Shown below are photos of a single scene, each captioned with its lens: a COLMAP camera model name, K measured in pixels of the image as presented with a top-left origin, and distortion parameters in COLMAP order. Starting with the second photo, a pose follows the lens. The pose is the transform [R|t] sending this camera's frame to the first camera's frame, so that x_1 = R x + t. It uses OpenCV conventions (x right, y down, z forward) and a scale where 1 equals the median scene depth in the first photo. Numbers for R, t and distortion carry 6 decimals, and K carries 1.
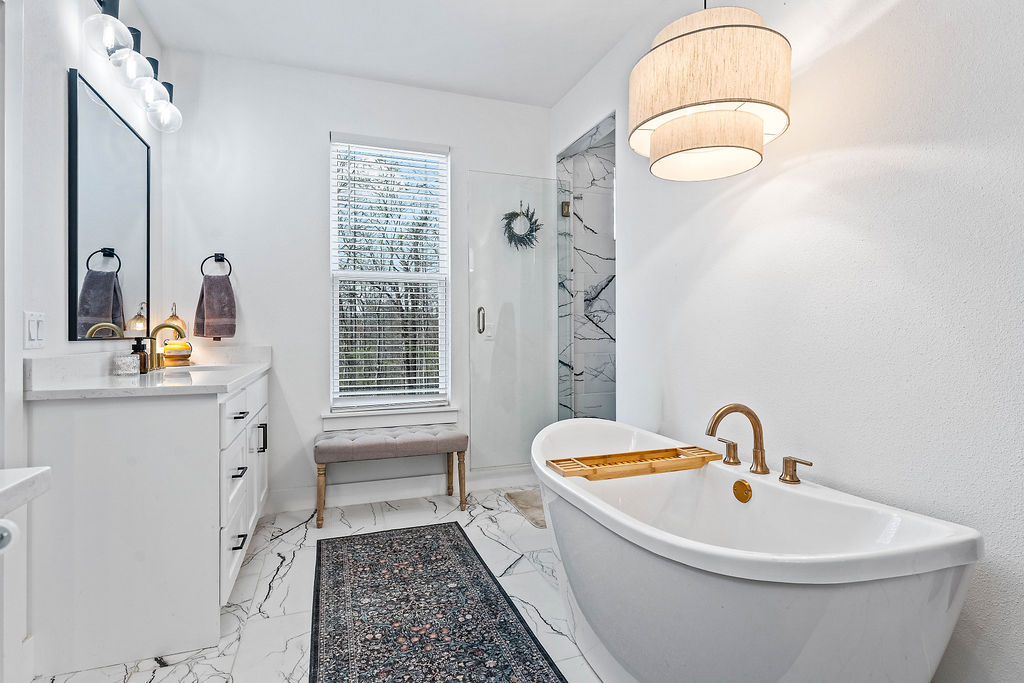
lens RADIAL K [[496.8, 0, 496.2], [0, 496.8, 330.2], [0, 0, 1]] dist [0.020924, 0.000075]
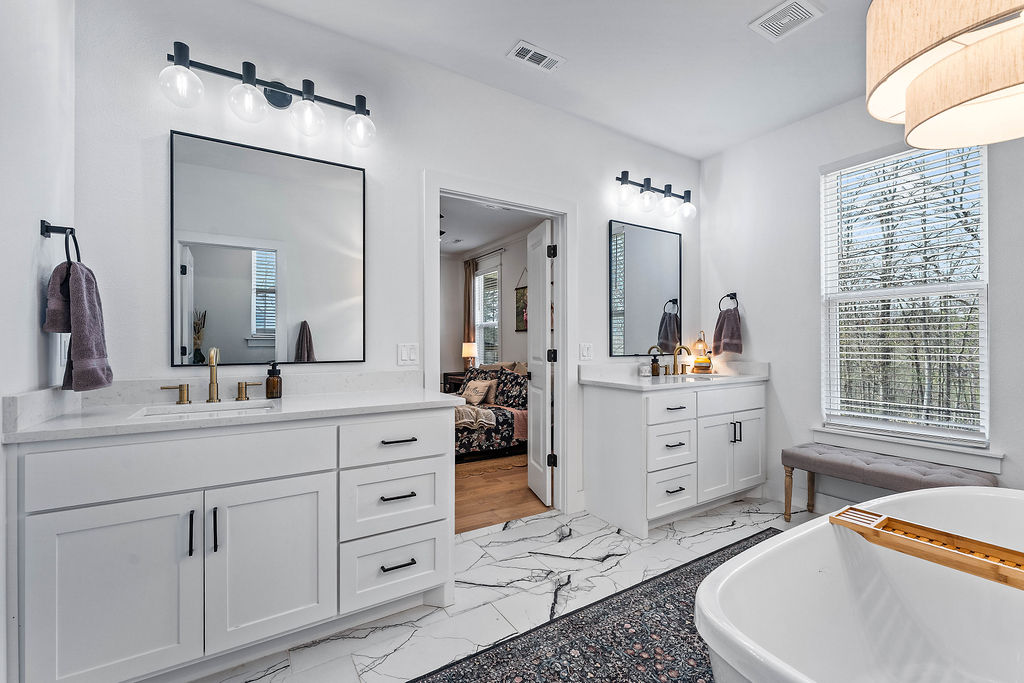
lens RADIAL K [[433.3, 0, 512.0], [0, 433.3, 341.5], [0, 0, 1]] dist [-0.000961, -0.000134]
pose [[0.236253, -0.000971, -0.971691, 0.493219], [0.007801, 0.999969, 0.000897, -0.029238], [0.971660, -0.007792, 0.236253, 0.152937]]
